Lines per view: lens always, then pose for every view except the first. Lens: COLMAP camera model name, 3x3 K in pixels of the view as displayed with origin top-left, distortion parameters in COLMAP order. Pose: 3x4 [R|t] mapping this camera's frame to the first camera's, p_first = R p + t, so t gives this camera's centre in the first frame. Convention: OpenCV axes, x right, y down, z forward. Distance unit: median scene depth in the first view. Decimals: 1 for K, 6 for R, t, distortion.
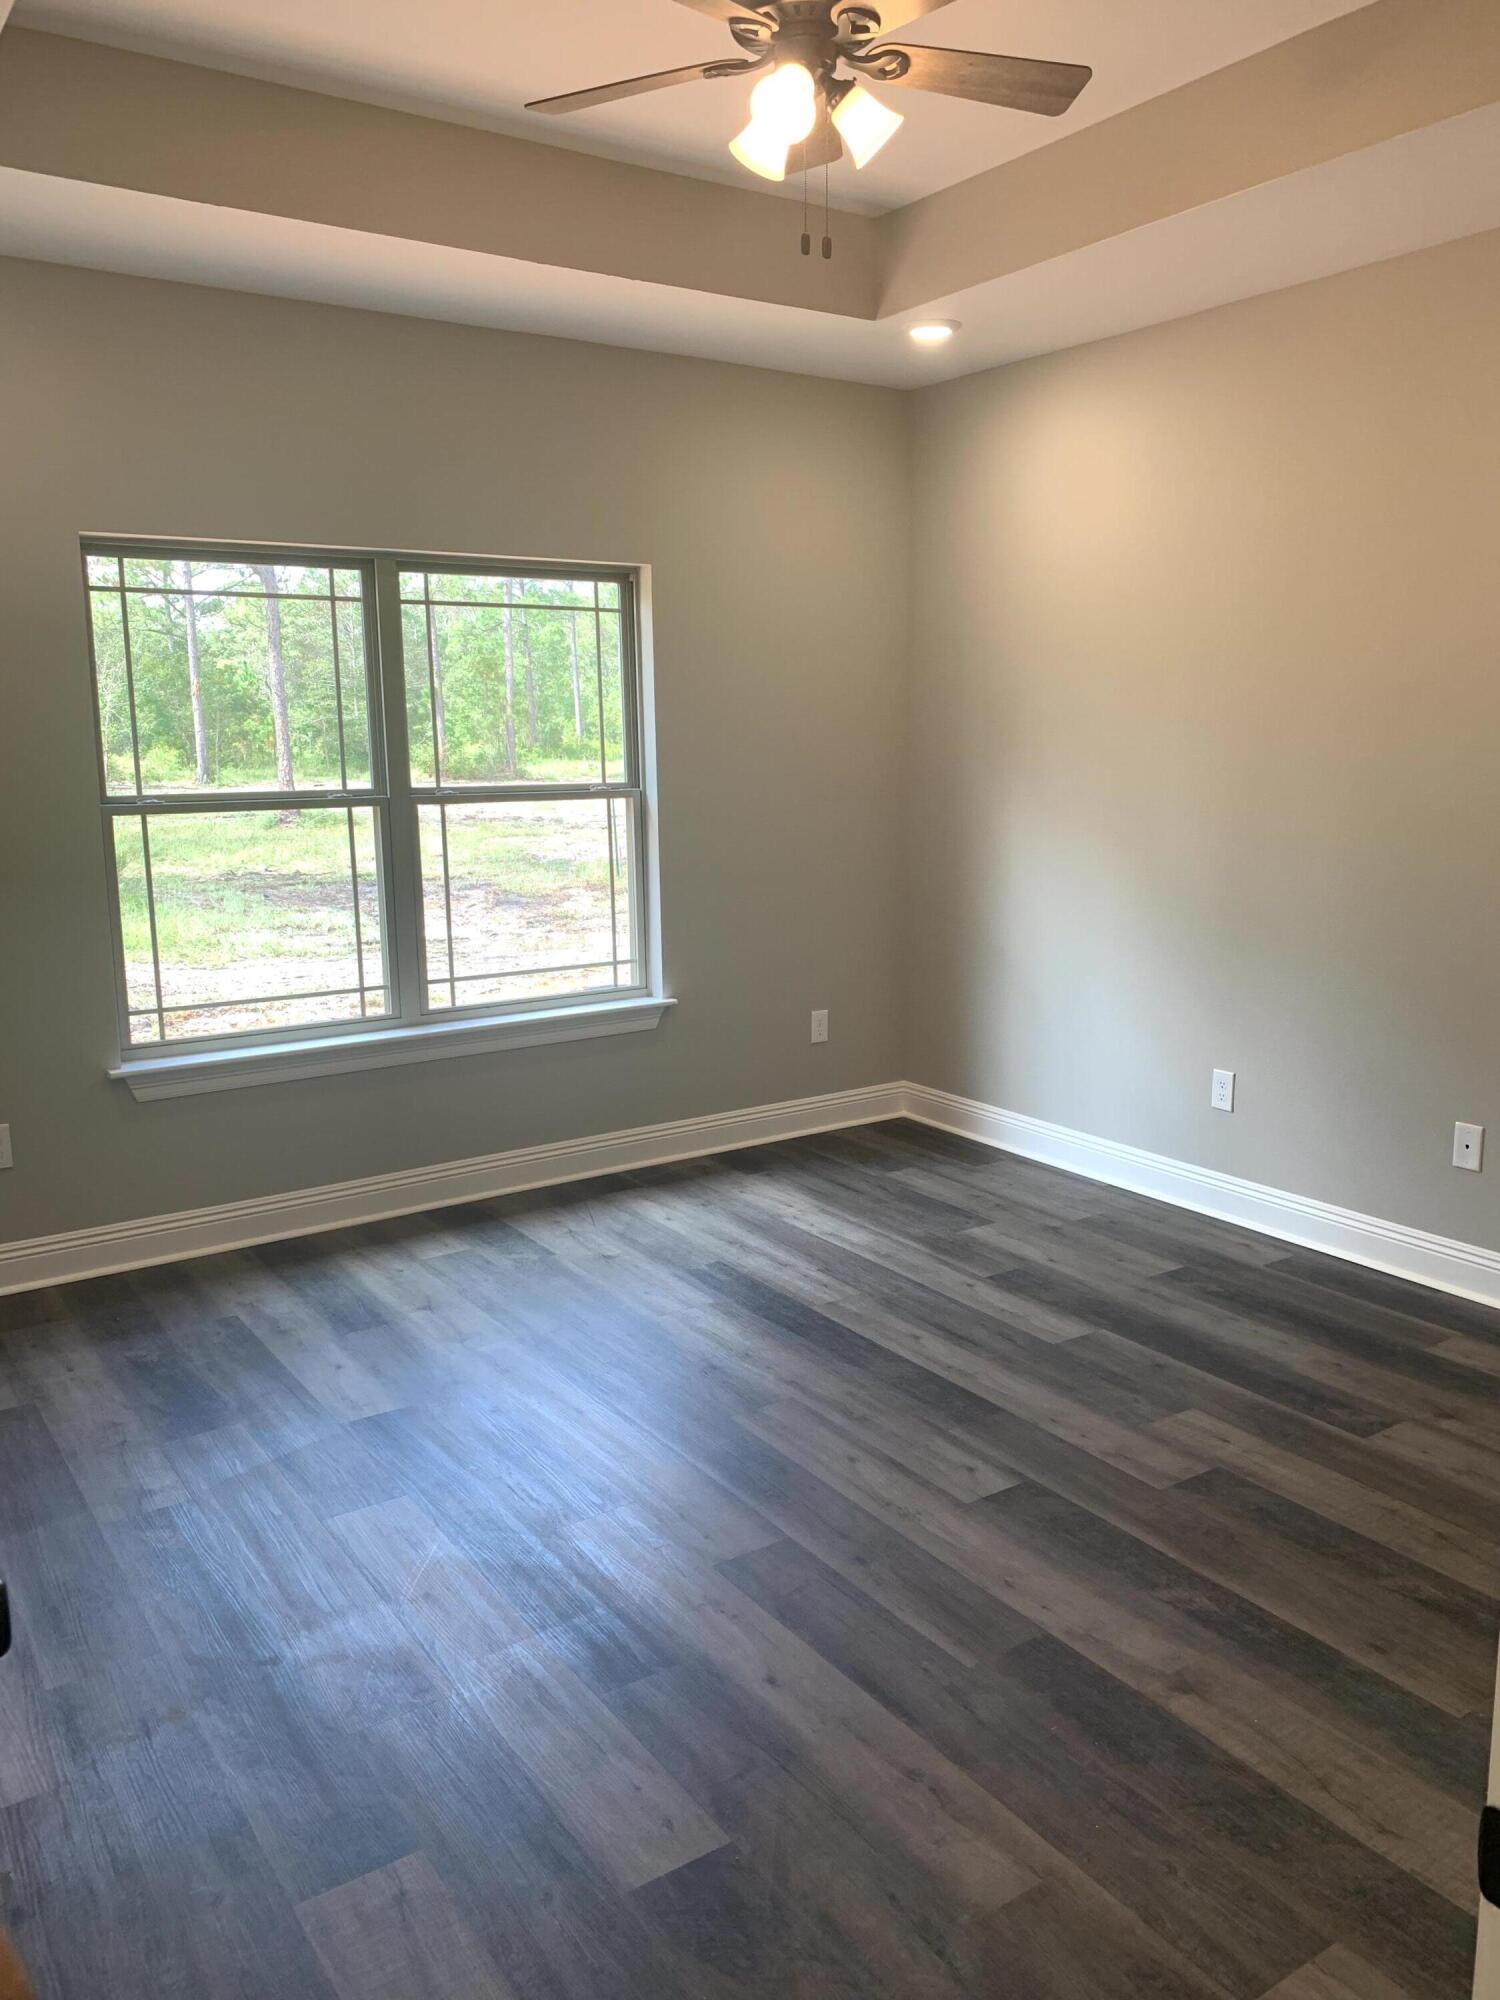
lens RADIAL K [[1537.7, 0, 752.5], [0, 1537.7, 1006.4], [0, 0, 1]] dist [0.038477, -0.048553]
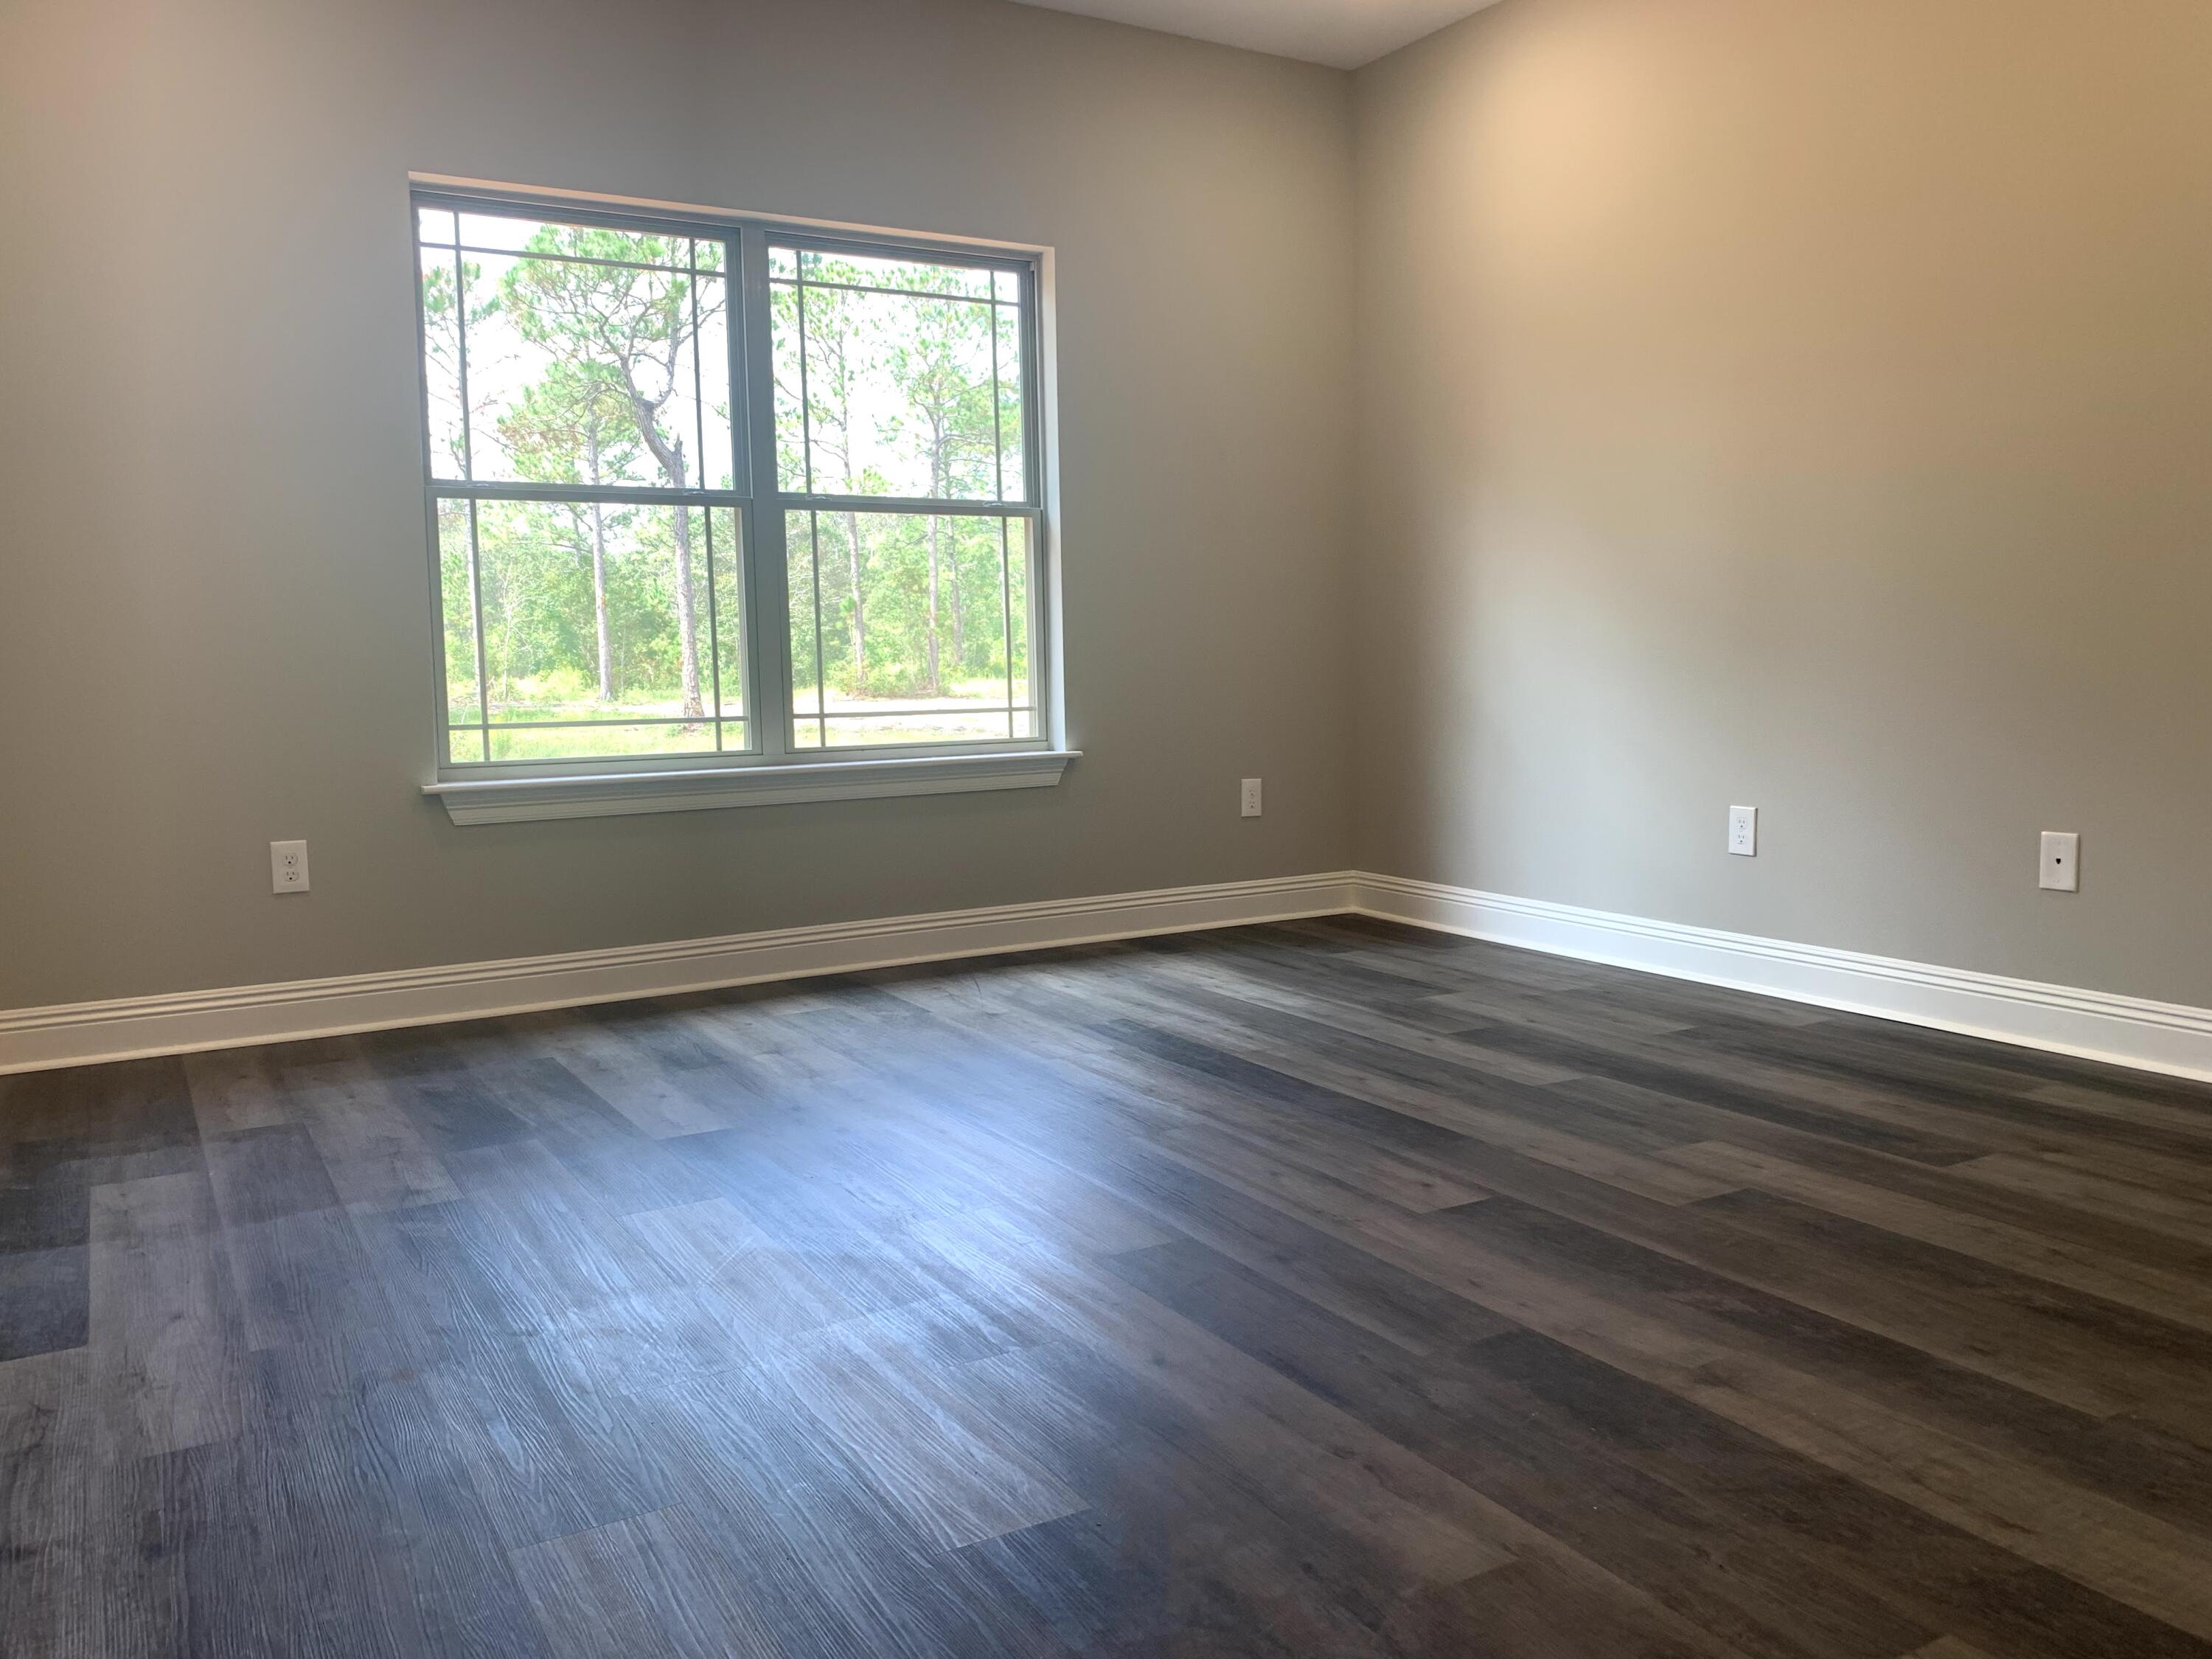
lens RADIAL K [[1700.6, 0, 1063.9], [0, 1700.6, 808.5], [0, 0, 1]] dist [0.038477, -0.048553]
pose [[0.996991, 0.000529, -0.077513, 0.018716], [-0.007028, 0.996476, -0.083588, 0.141947], [0.077196, 0.083882, 0.993481, 0.080244]]
